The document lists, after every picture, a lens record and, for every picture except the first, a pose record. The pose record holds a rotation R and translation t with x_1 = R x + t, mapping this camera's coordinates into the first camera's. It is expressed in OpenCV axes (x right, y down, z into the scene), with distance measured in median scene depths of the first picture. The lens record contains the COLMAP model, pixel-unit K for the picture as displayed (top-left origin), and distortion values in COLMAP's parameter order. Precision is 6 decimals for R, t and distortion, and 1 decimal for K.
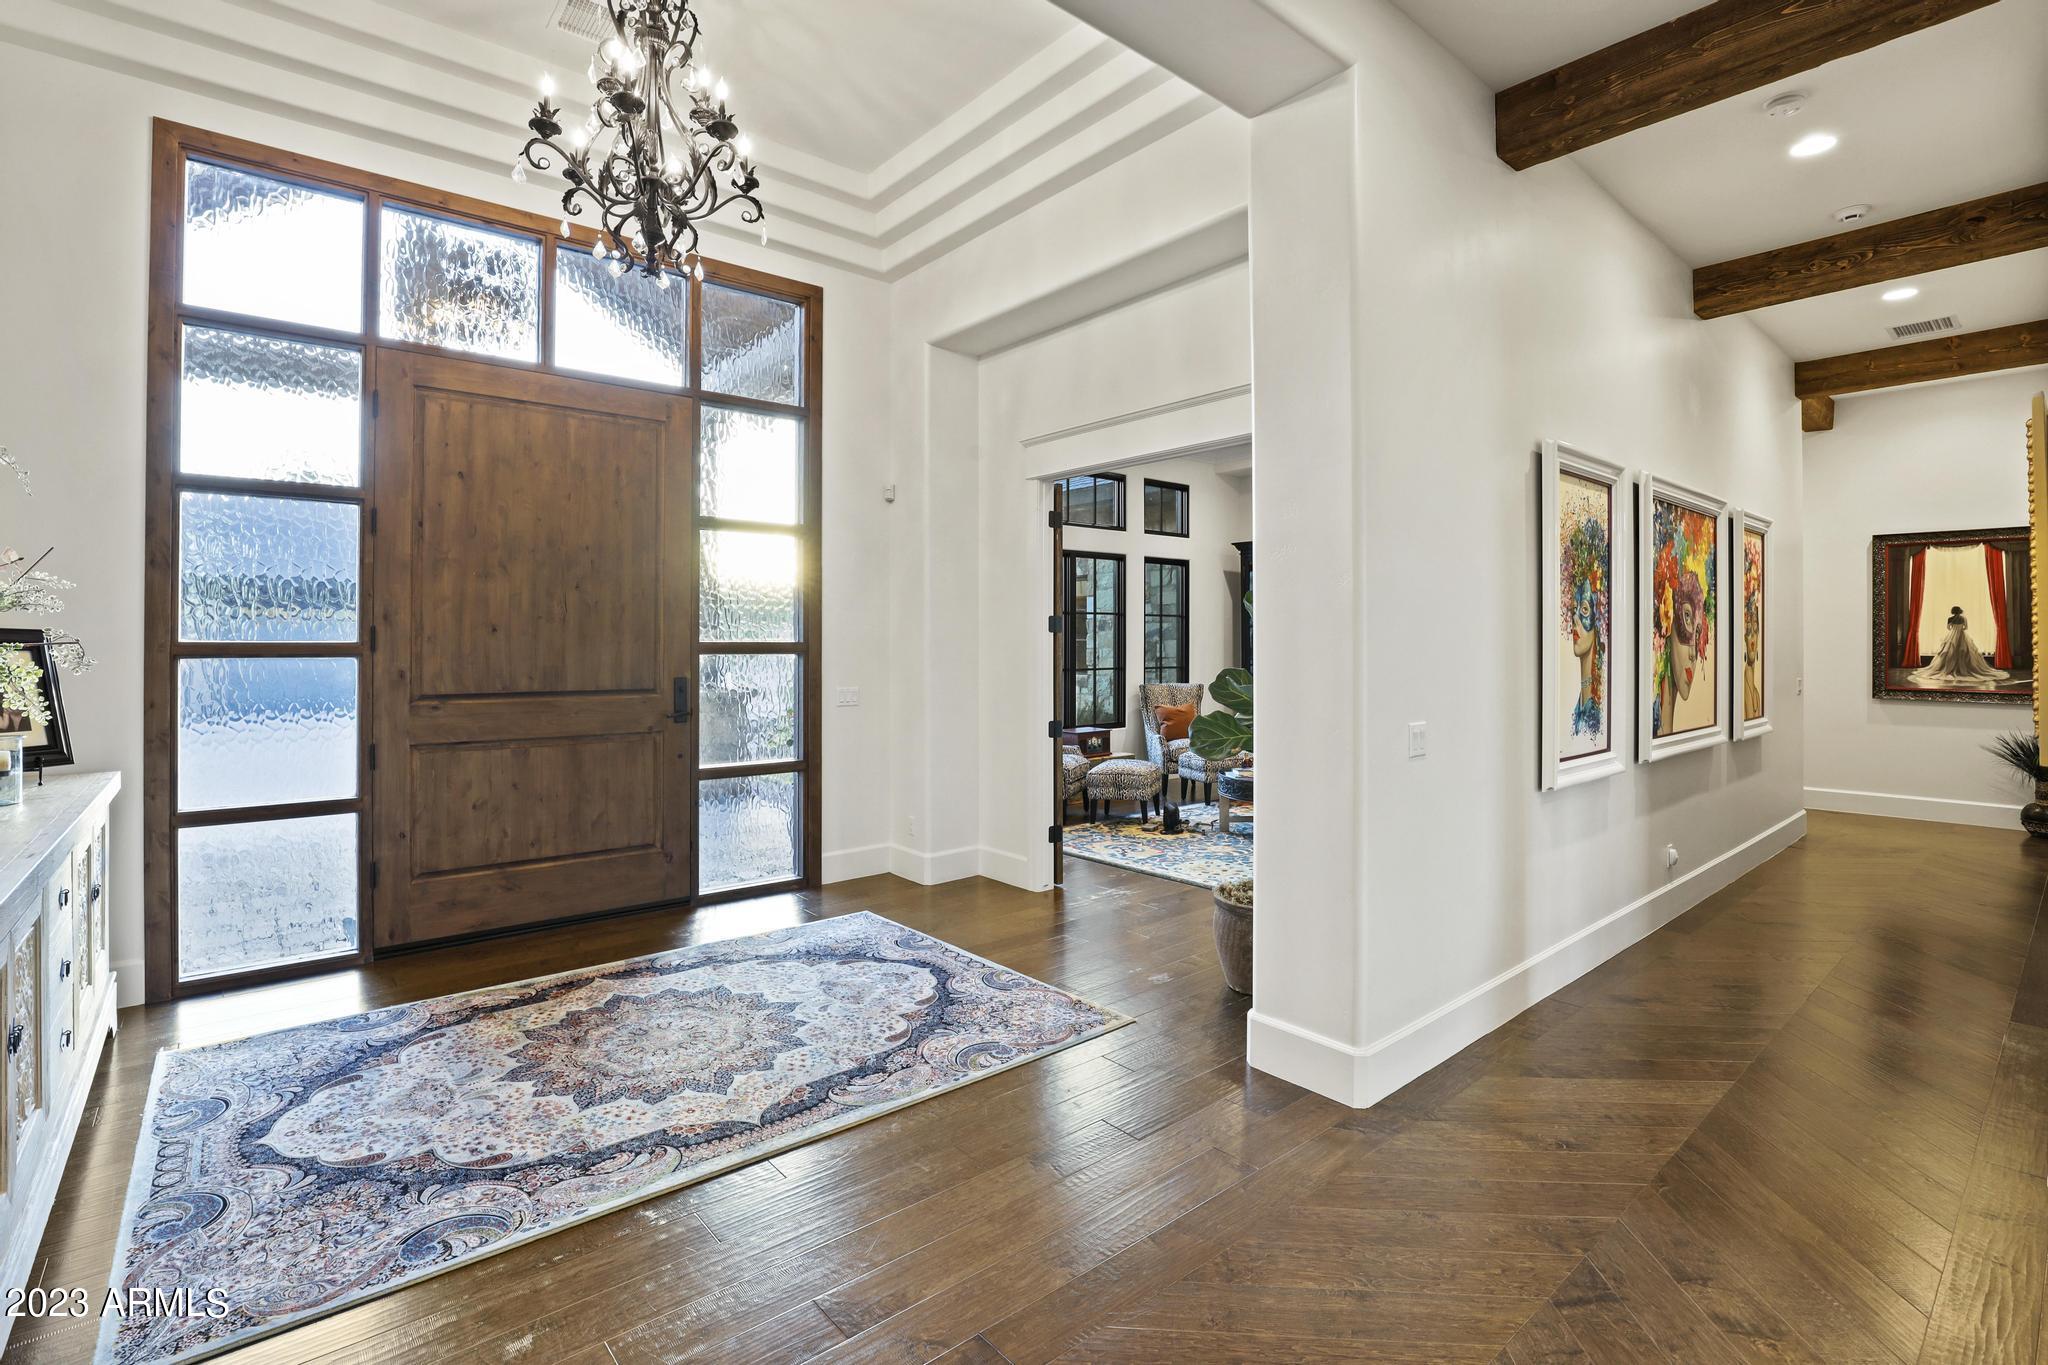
lens RADIAL K [[943.6, 0, 1027.2], [0, 943.6, 664.1], [0, 0, 1]] dist [-0.037015, 0.007923]
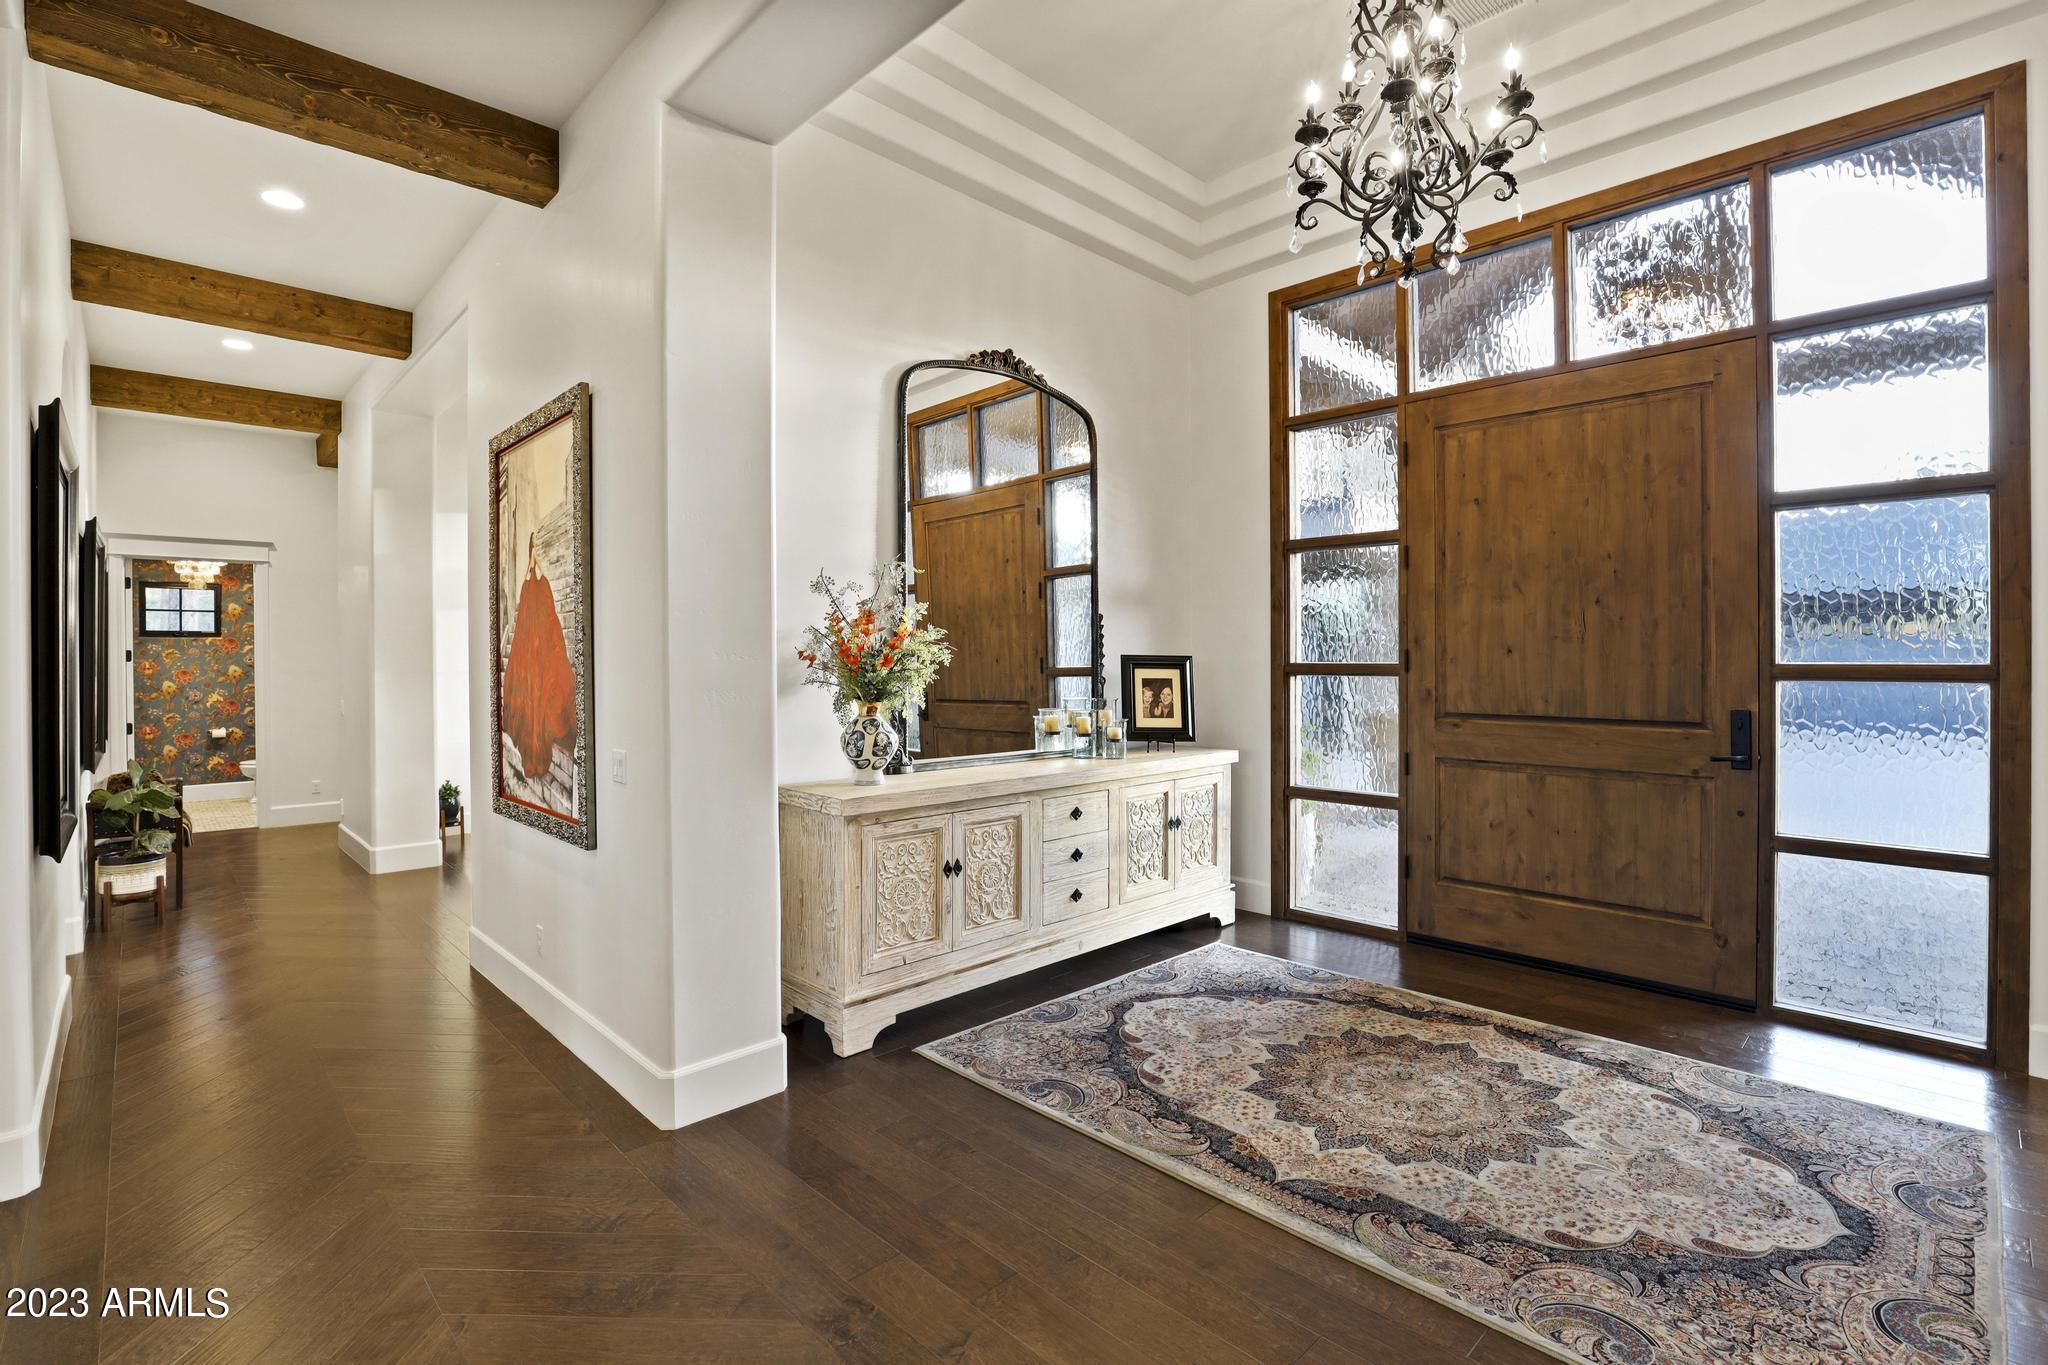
lens RADIAL K [[945.3, 0, 1022.2], [0, 945.3, 686.4], [0, 0, 1]] dist [-0.034926, 0.008439]
pose [[0.068950, 0.029416, -0.997186, 0.404773], [-0.017866, 0.999441, 0.028247, -0.019142], [0.997460, 0.015869, 0.069437, 0.435798]]
